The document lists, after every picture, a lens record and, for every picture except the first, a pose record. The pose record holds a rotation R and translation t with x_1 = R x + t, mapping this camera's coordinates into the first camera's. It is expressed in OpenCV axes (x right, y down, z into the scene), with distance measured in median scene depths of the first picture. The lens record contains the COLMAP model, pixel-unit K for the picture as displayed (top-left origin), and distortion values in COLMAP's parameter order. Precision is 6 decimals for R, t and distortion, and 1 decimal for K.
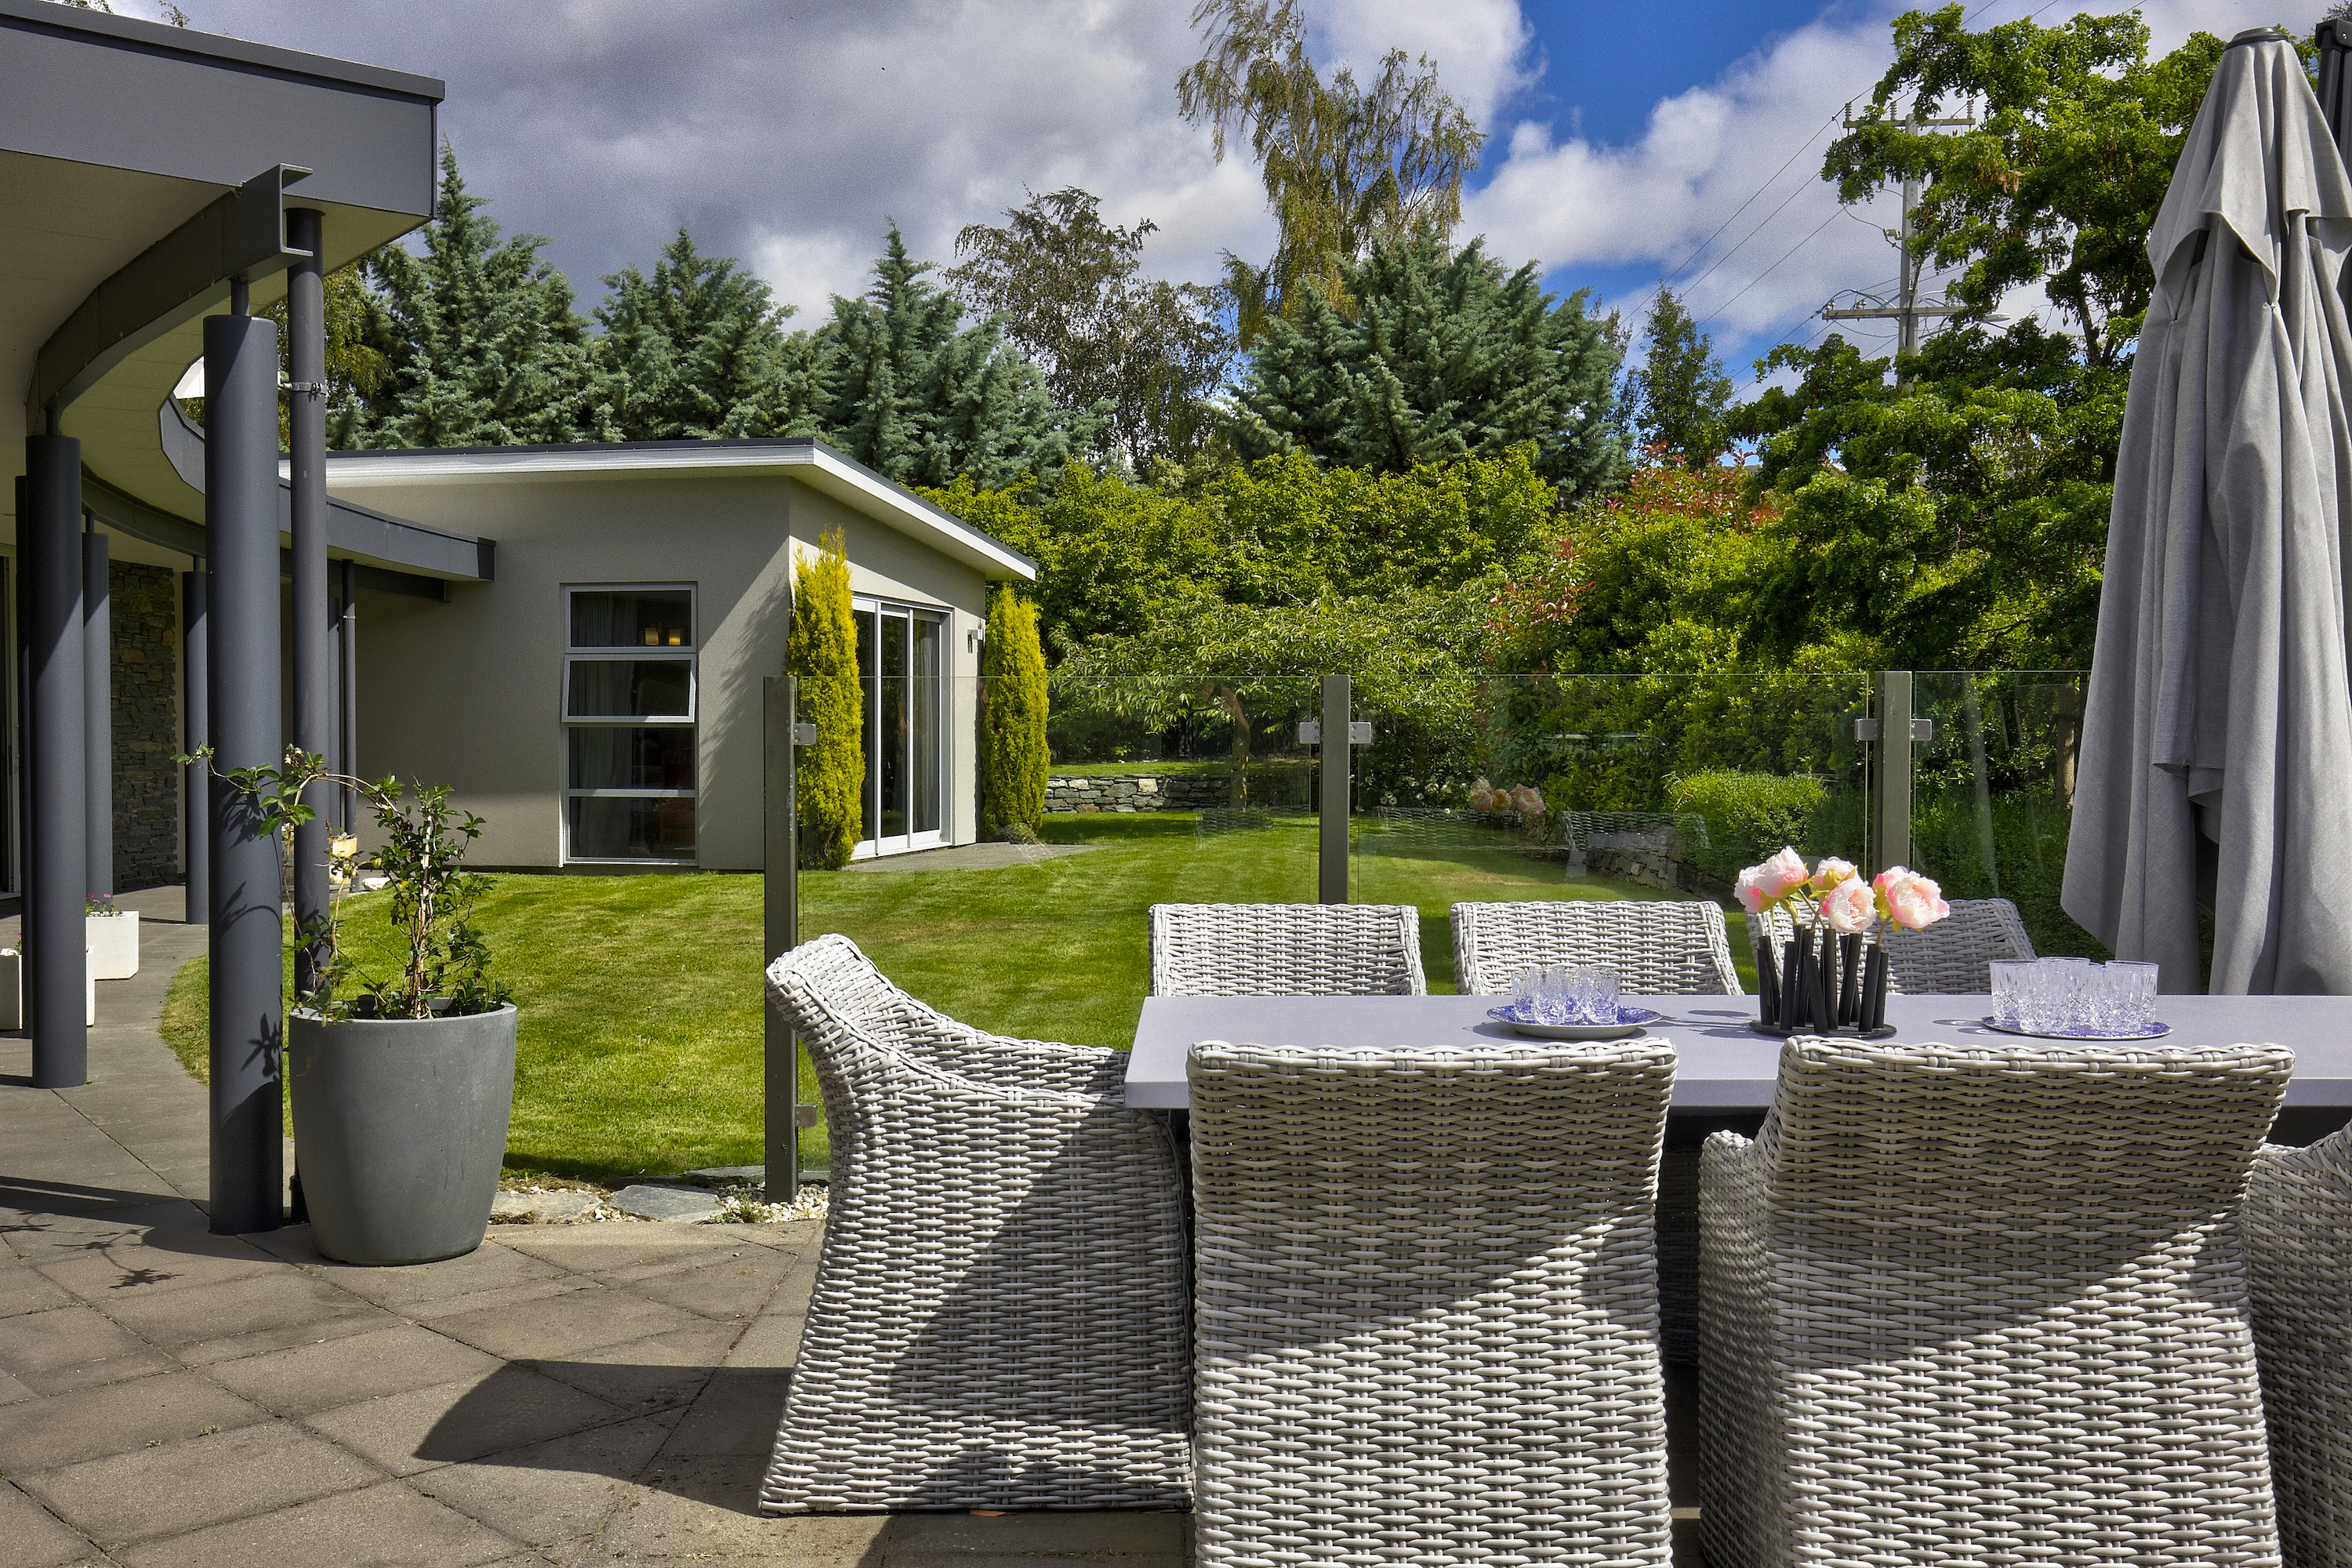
lens RADIAL K [[2194.7, 0, 1186.5], [0, 2194.7, 777.2], [0, 0, 1]] dist [0.045986, 0.000000]
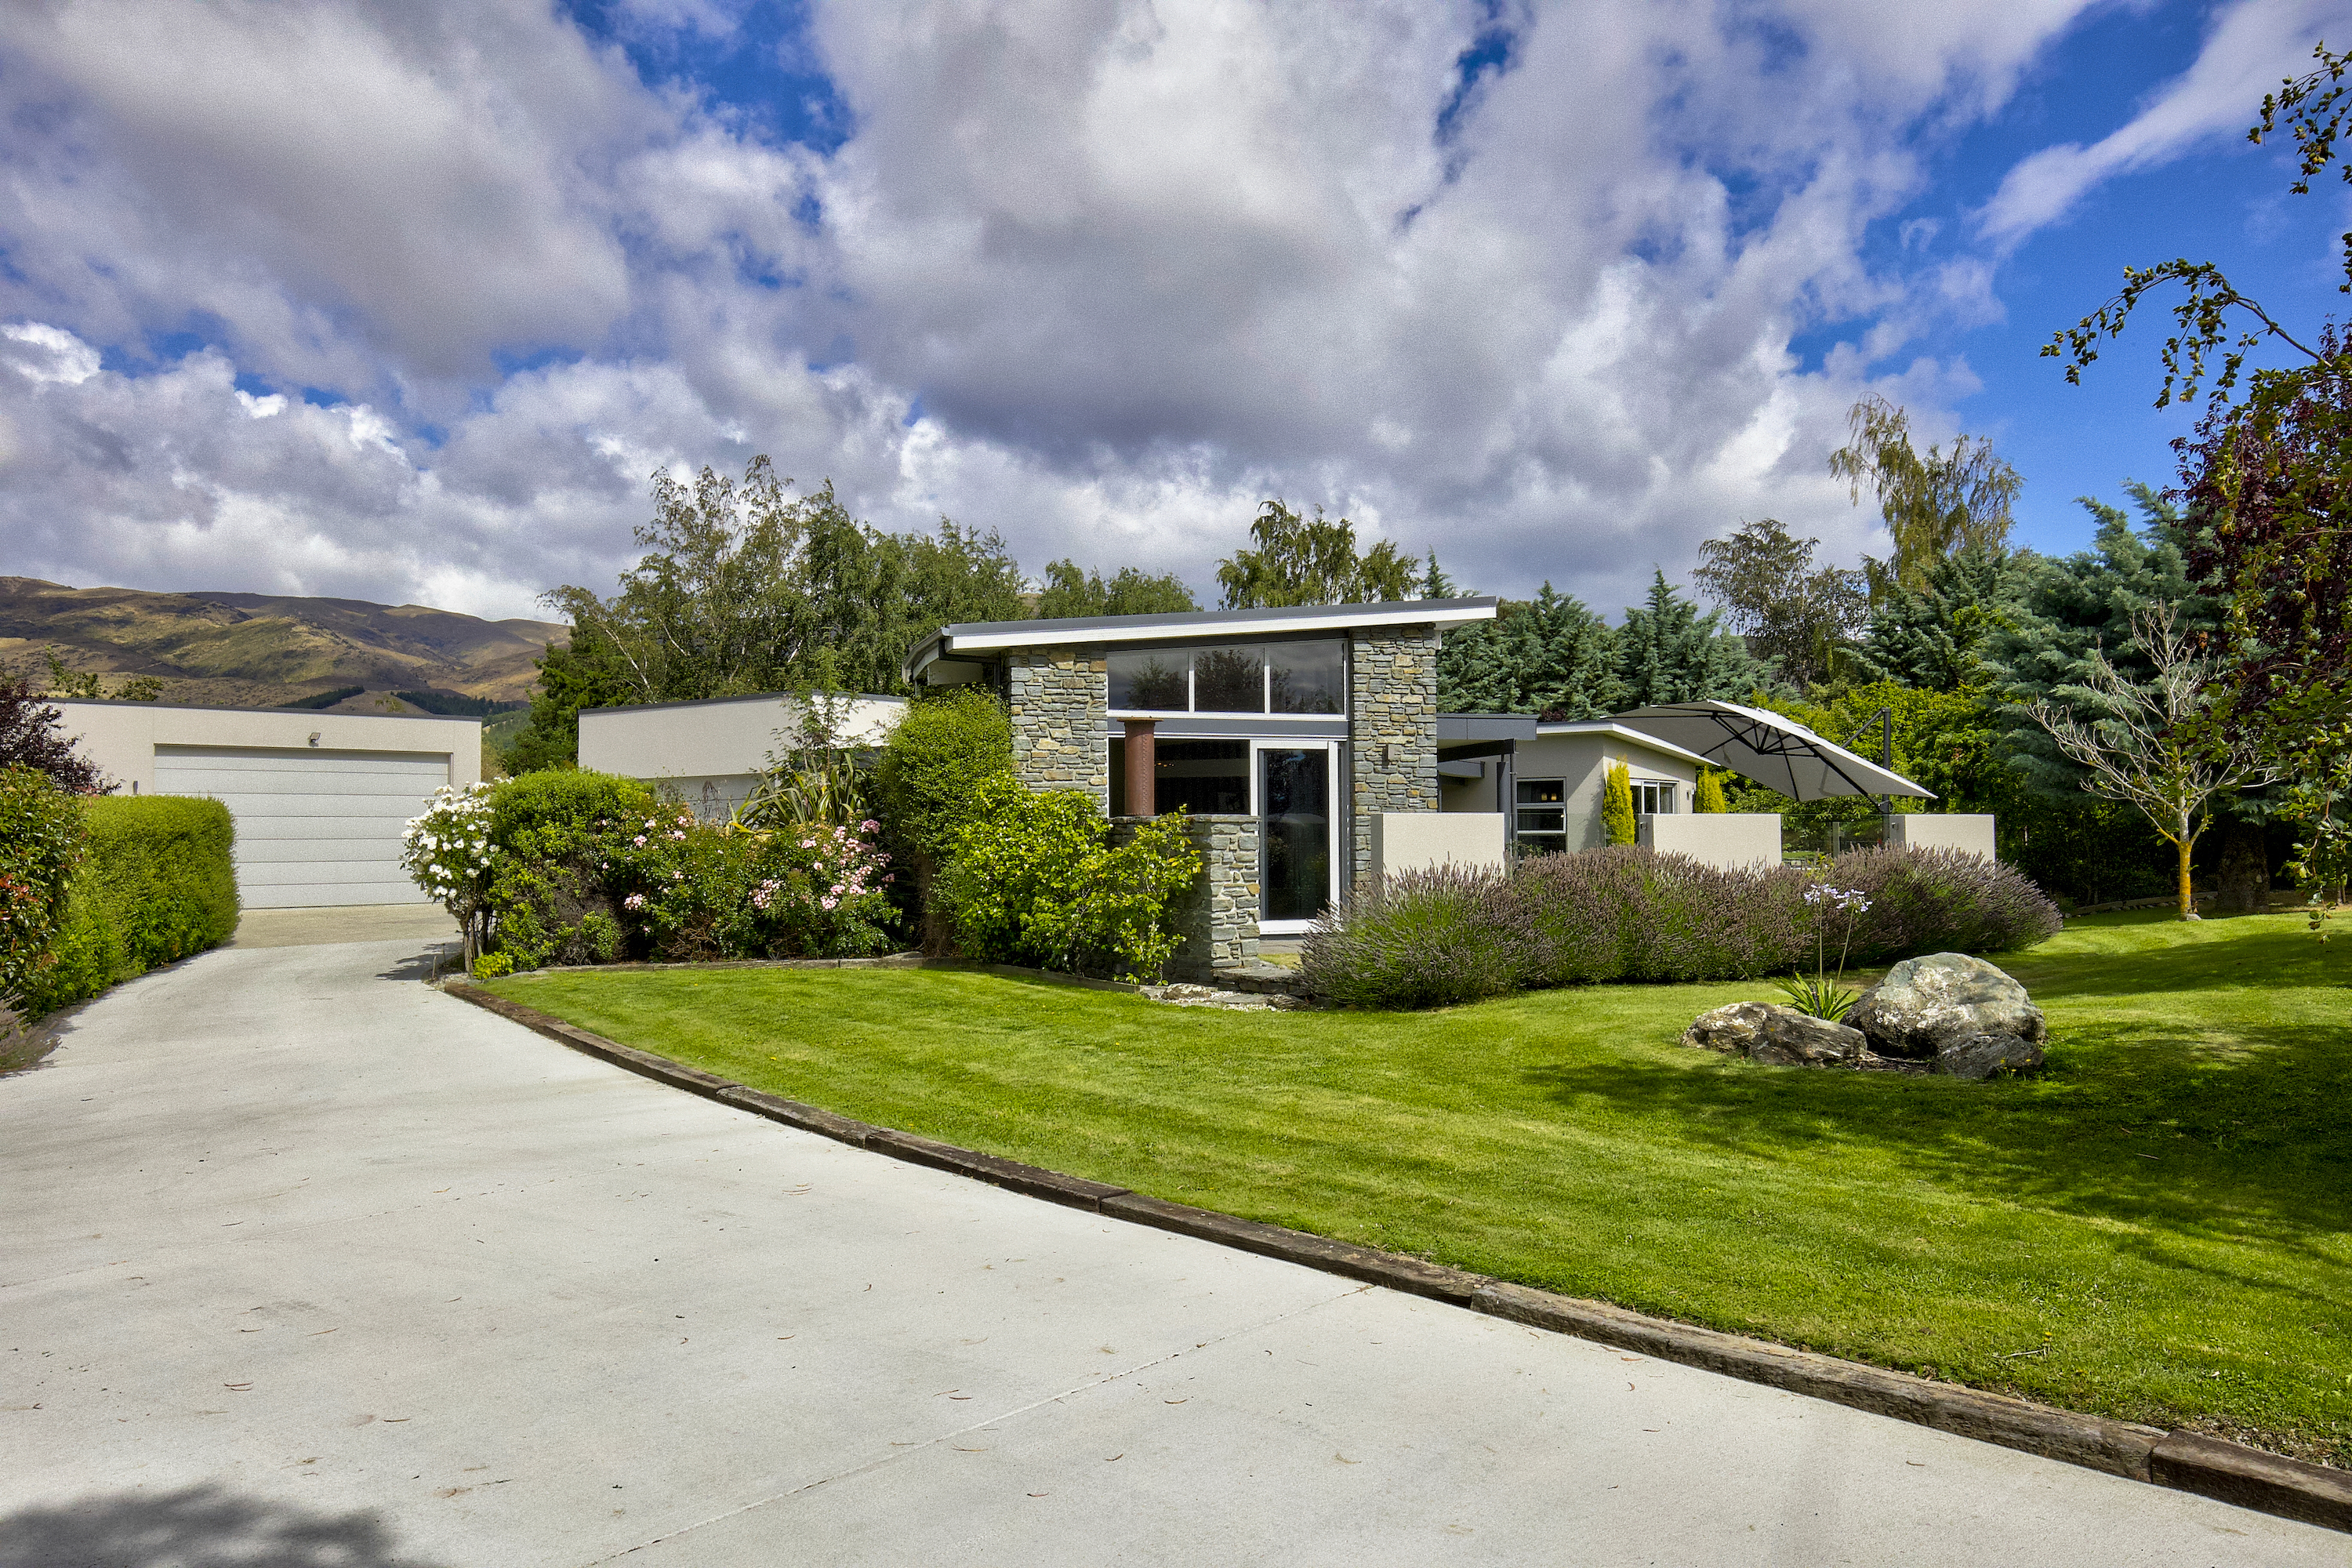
lens RADIAL K [[1692.1, 0, 1183.9], [0, 1692.1, 781.4], [0, 0, 1]] dist [0.011902, -0.000171]
pose [[0.912576, -0.018403, -0.408492, 0.095413], [-0.003988, 0.998539, -0.053895, 0.012481], [0.408887, 0.050812, 0.911169, -0.531381]]
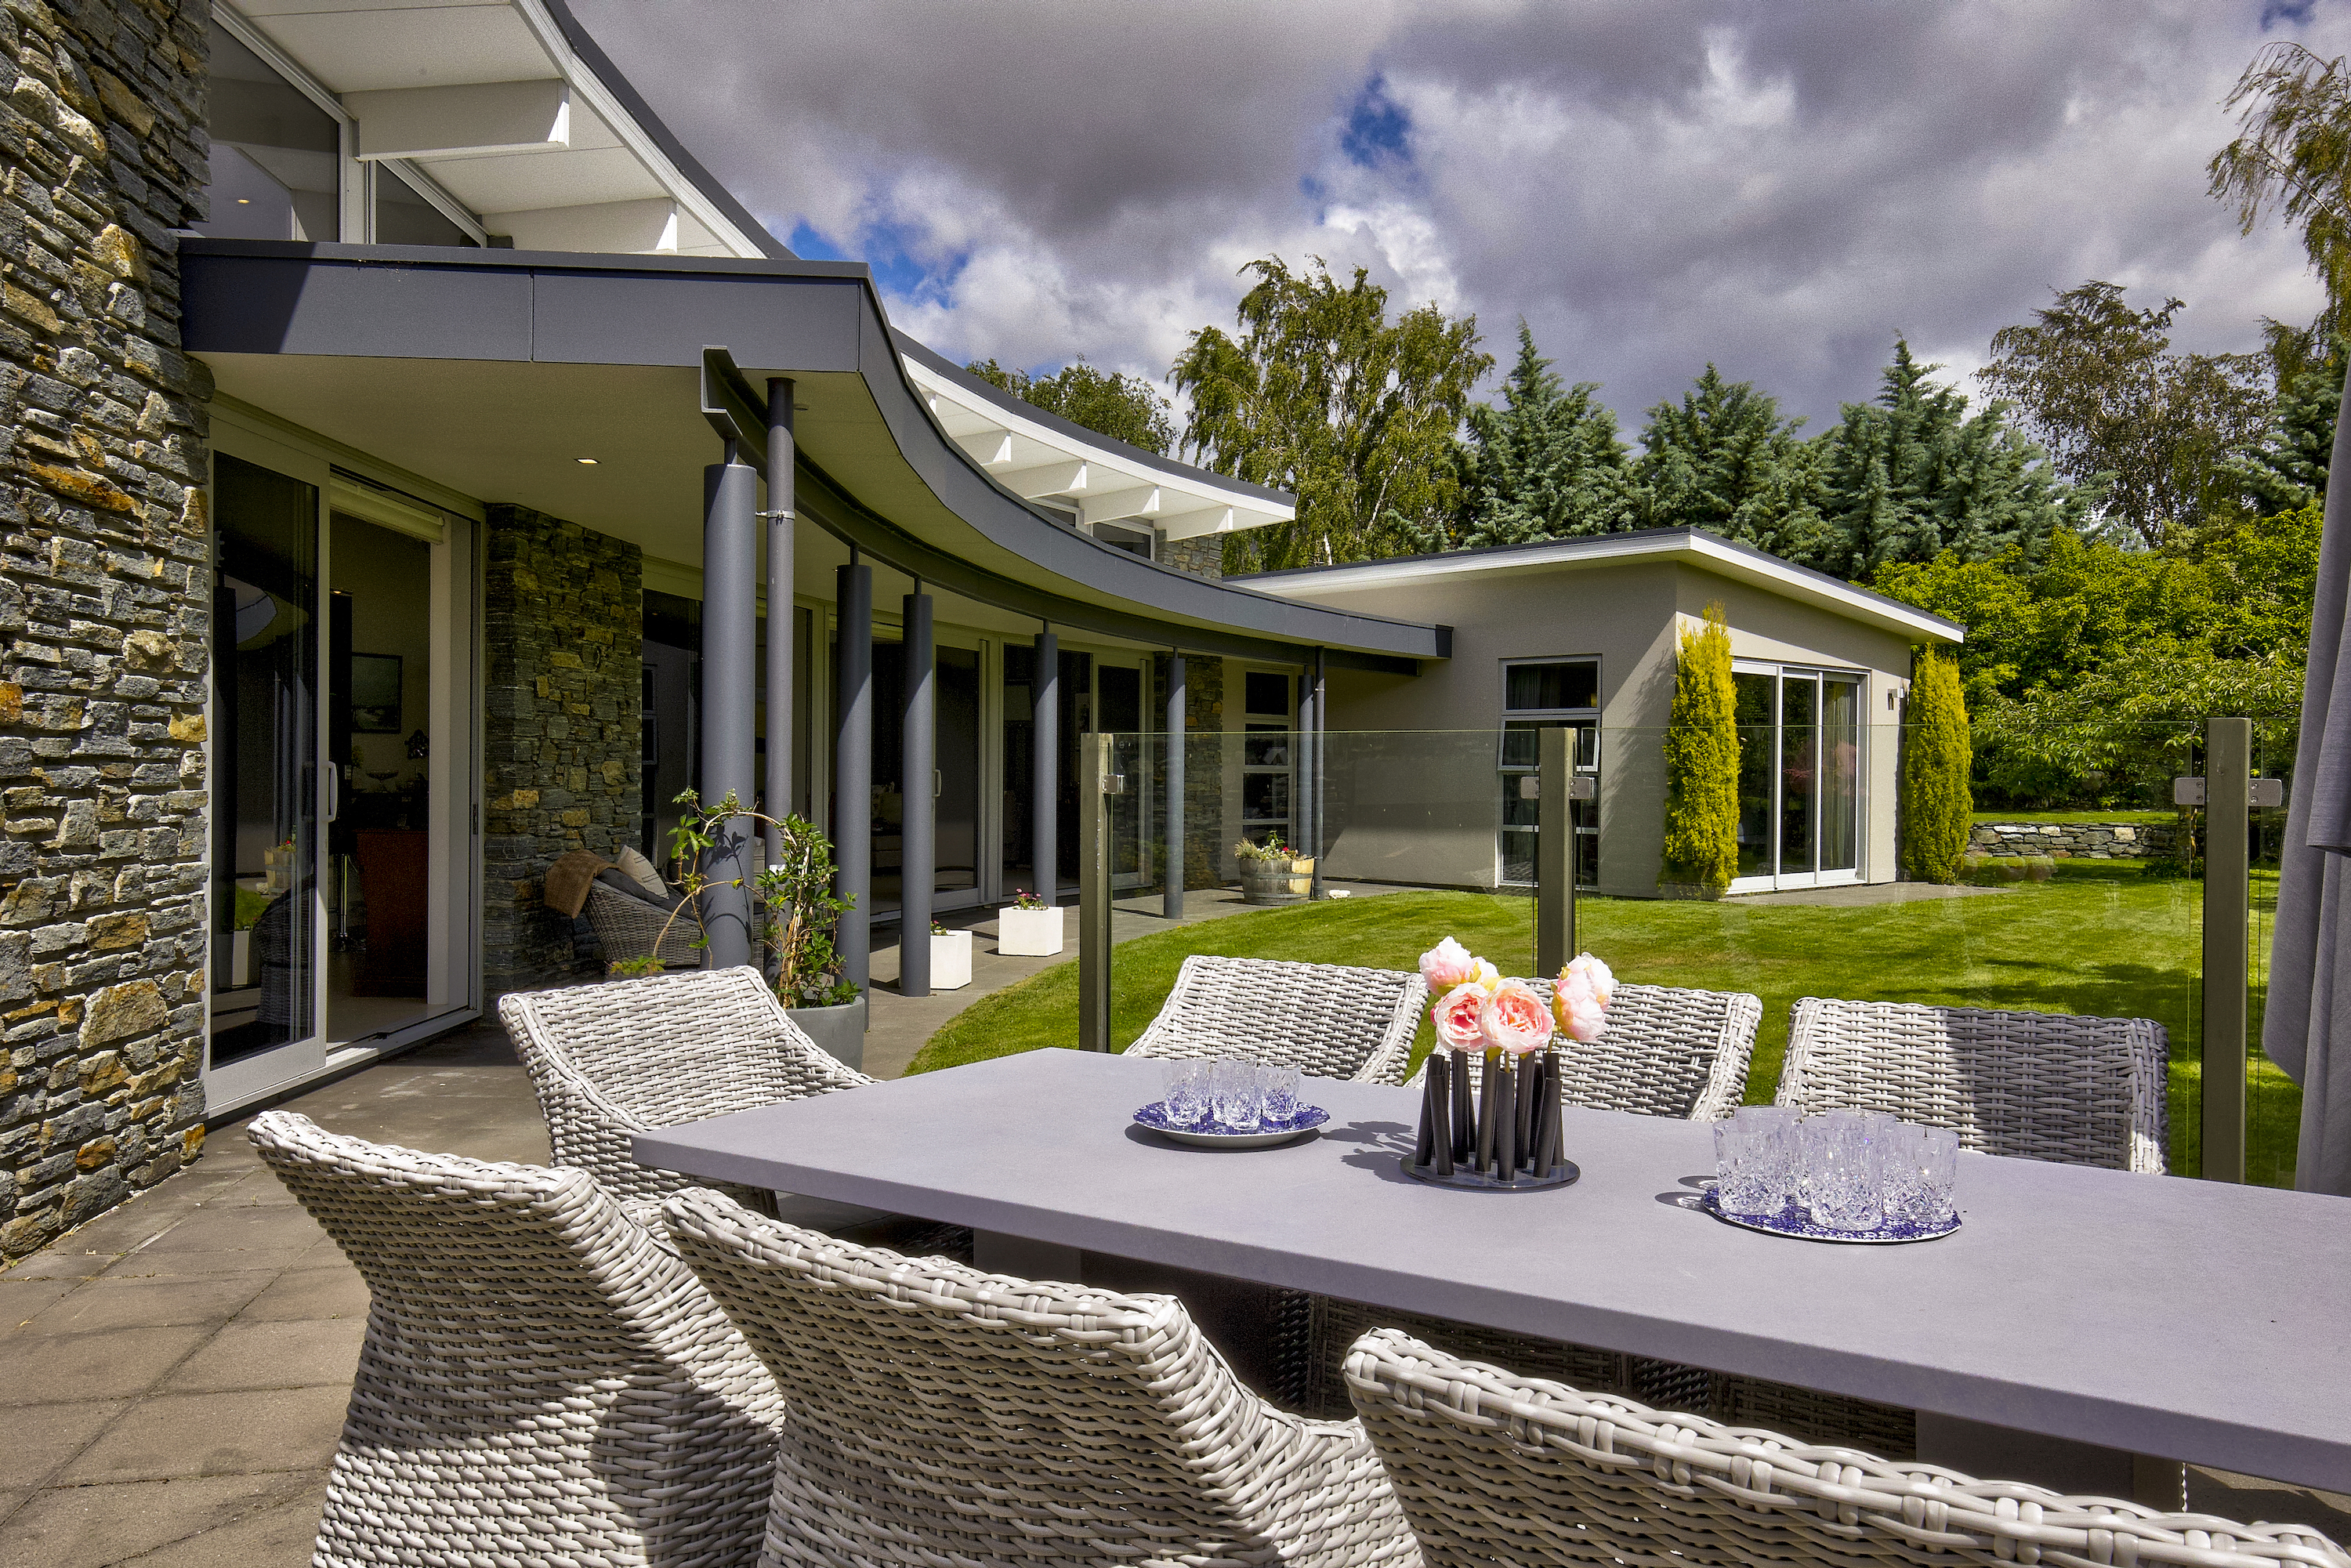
lens RADIAL K [[1750.5, 0, 1176.4], [0, 1750.5, 771.6], [0, 0, 1]] dist [0.006779, 0.000107]
pose [[0.833922, 0.005254, -0.551858, 0.064061], [-0.018593, 0.999655, -0.018578, -0.001764], [0.551570, 0.025753, 0.833731, 0.048352]]
